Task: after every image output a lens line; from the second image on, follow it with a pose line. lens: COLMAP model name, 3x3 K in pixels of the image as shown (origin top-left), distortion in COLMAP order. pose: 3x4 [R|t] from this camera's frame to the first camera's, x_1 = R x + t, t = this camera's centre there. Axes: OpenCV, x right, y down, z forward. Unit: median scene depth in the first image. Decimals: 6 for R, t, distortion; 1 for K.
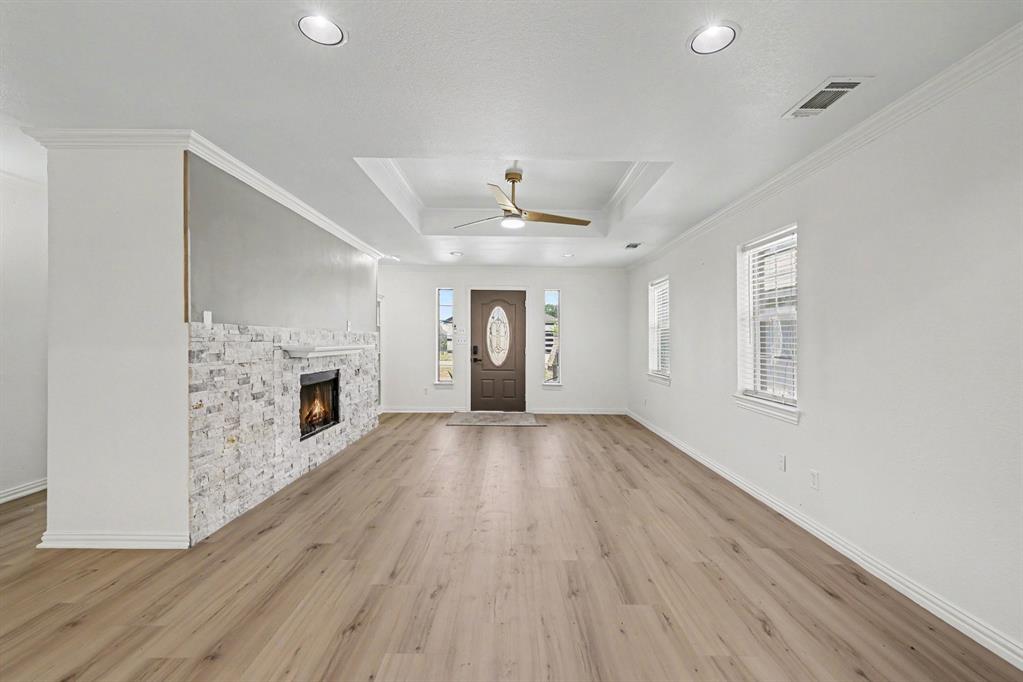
lens RADIAL K [[436.1, 0, 510.6], [0, 436.1, 337.9], [0, 0, 1]] dist [0.001851, 0.000155]
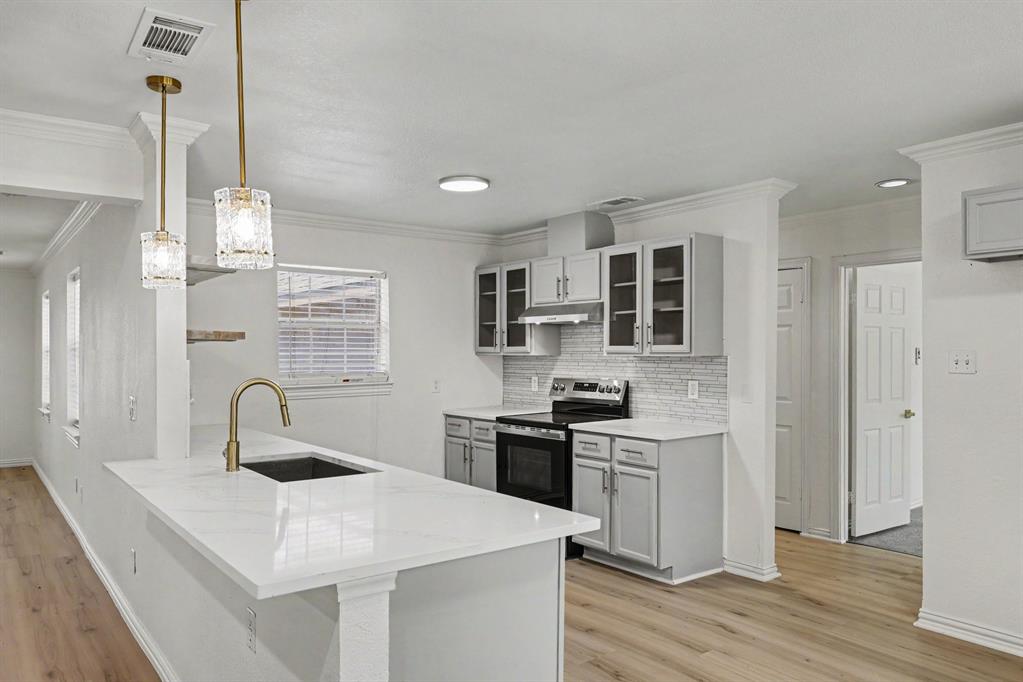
lens RADIAL K [[697.9, 0, 511.9], [0, 697.9, 350.9], [0, 0, 1]] dist [0.003421, 0.001171]
pose [[0.788784, -0.008334, 0.614614, 0.340896], [0.005761, 0.999964, 0.006165, -0.043504], [-0.614643, -0.001322, 0.788804, -0.858489]]
